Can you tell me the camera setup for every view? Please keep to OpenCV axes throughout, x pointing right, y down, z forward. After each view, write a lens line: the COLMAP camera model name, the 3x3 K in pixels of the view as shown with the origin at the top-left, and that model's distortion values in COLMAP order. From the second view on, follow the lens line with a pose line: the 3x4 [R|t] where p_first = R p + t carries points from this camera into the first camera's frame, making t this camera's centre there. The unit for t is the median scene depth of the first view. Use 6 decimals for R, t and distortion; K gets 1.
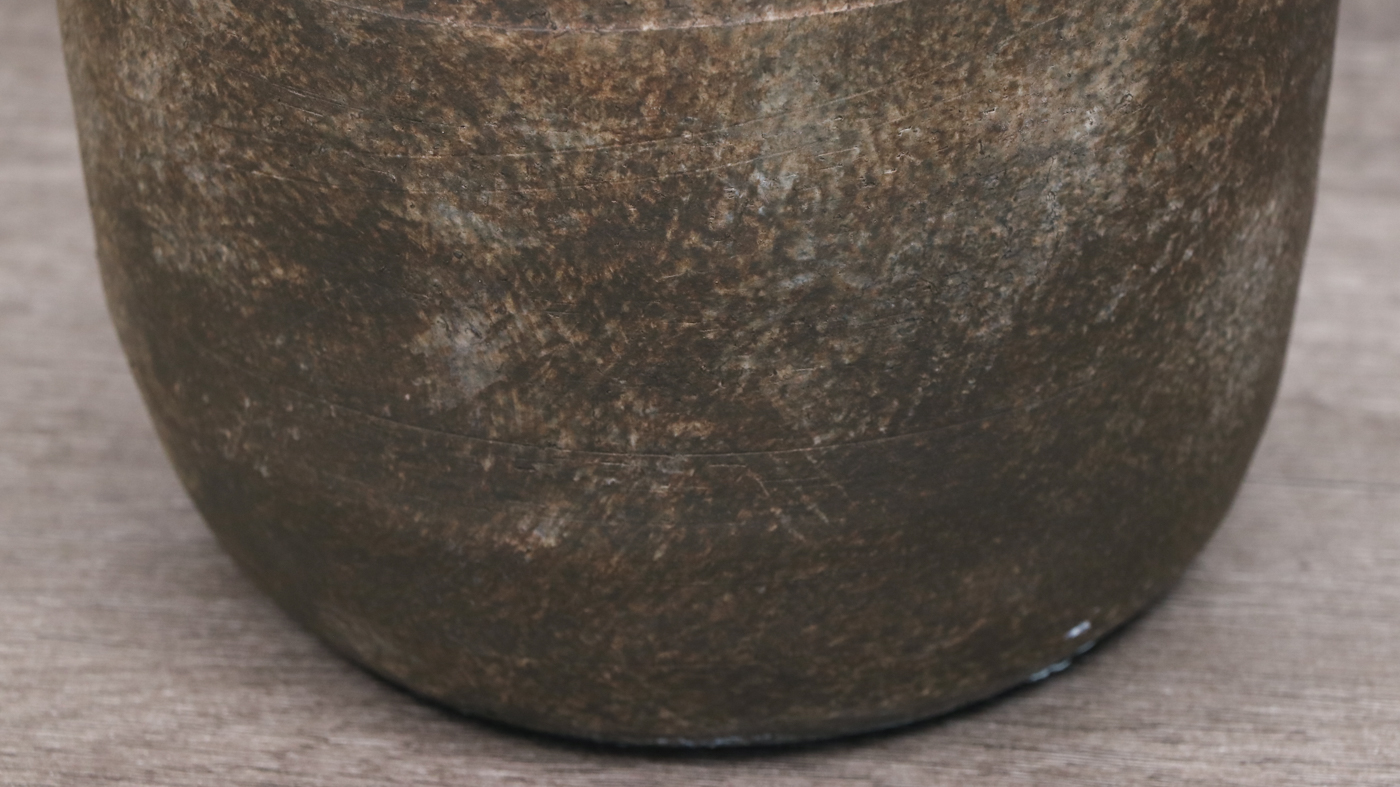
lens RADIAL K [[7024.5, 0, 709.1], [0, 7024.5, 395.3], [0, 0, 1]] dist [0.833951, 0.000000]
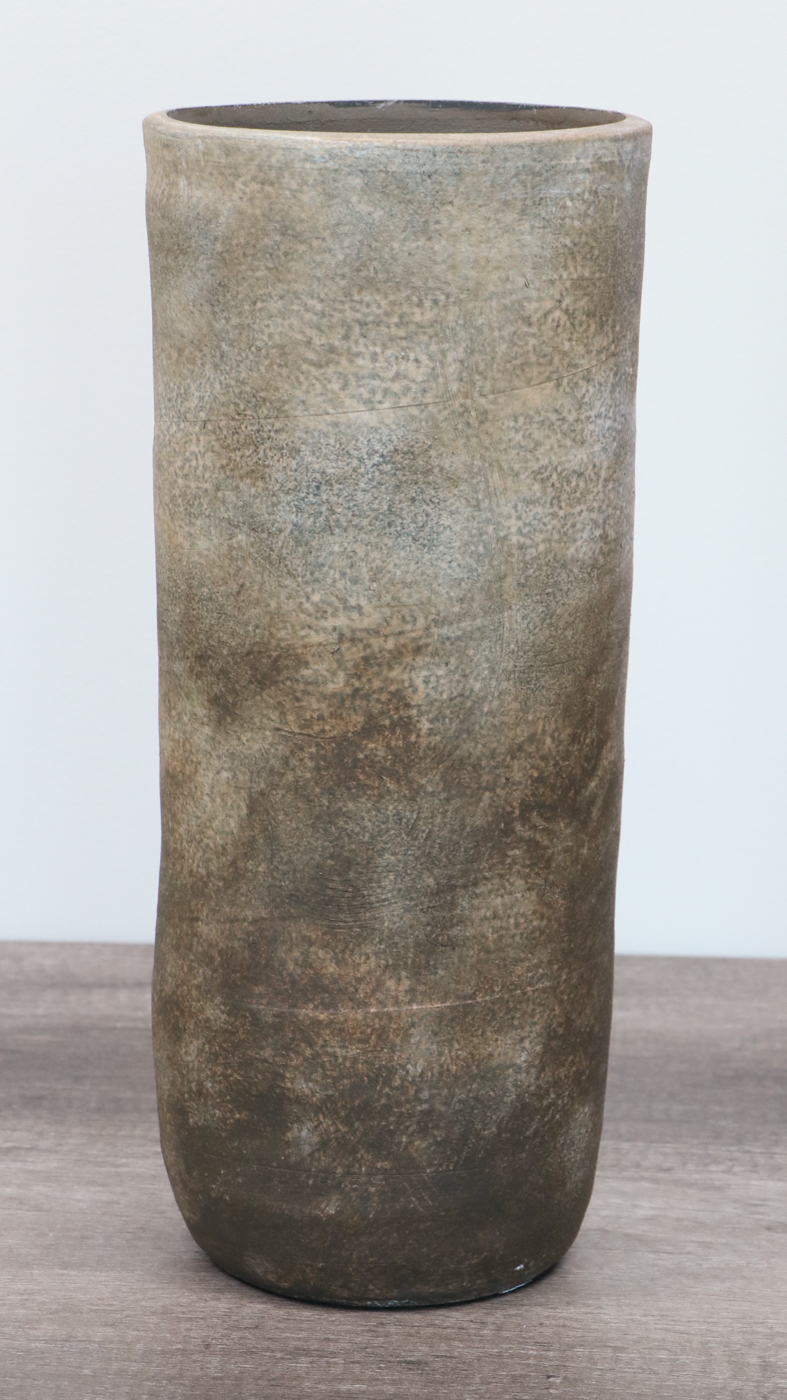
lens RADIAL K [[4934.3, 0, 395.1], [0, 4934.3, 694.3], [0, 0, 1]] dist [0.732837, 0.000000]
pose [[0.999204, 0.013711, 0.037450, -0.075220], [-0.001267, 0.949481, -0.313823, 0.450249], [-0.039861, 0.313526, 0.948743, -0.954186]]
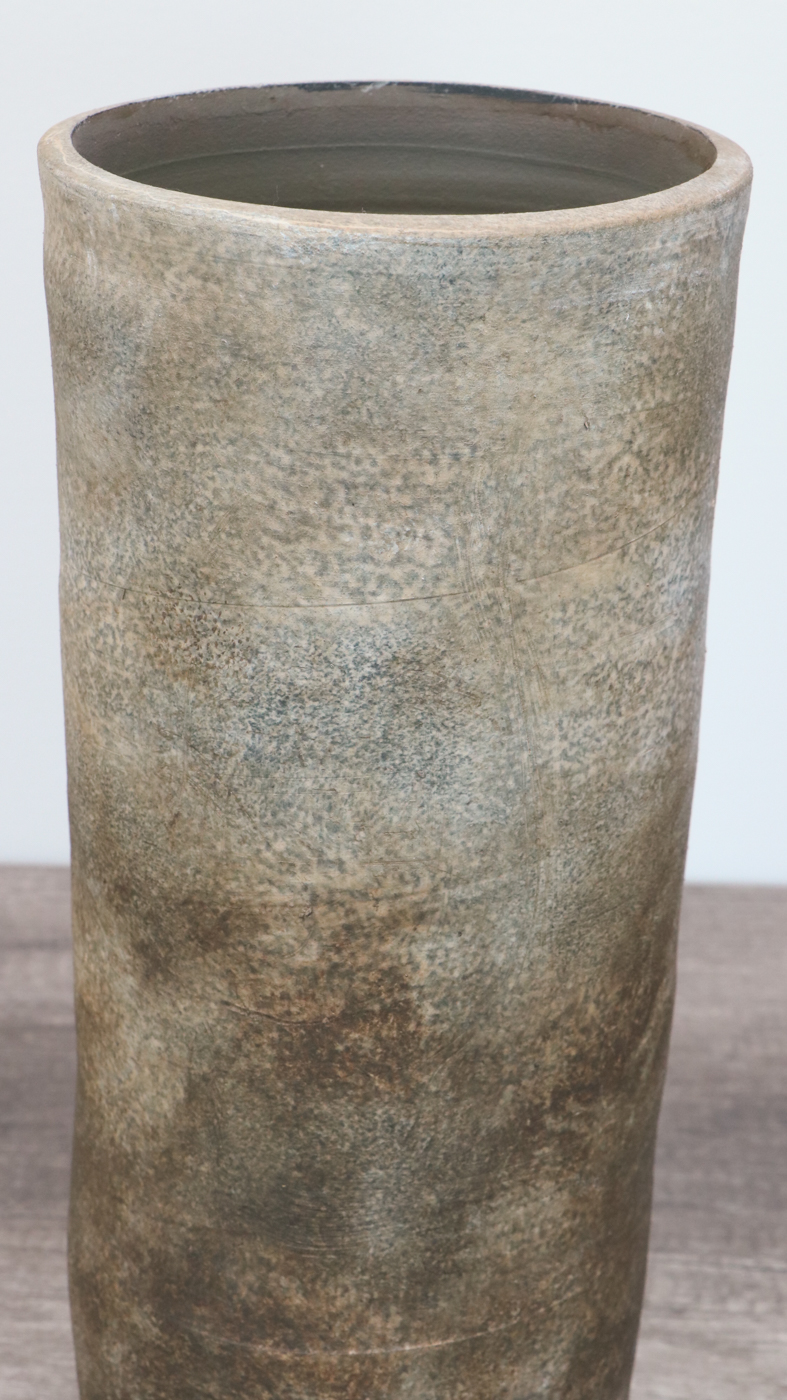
lens RADIAL K [[2964.0, 0, 393.4], [0, 2964.0, 698.3], [0, 0, 1]] dist [0.172908, 0.000000]
pose [[0.997560, 0.011693, 0.068832, -0.060169], [-0.003920, 0.993701, -0.111999, -0.145464], [-0.069708, 0.111456, 0.991321, 0.044752]]
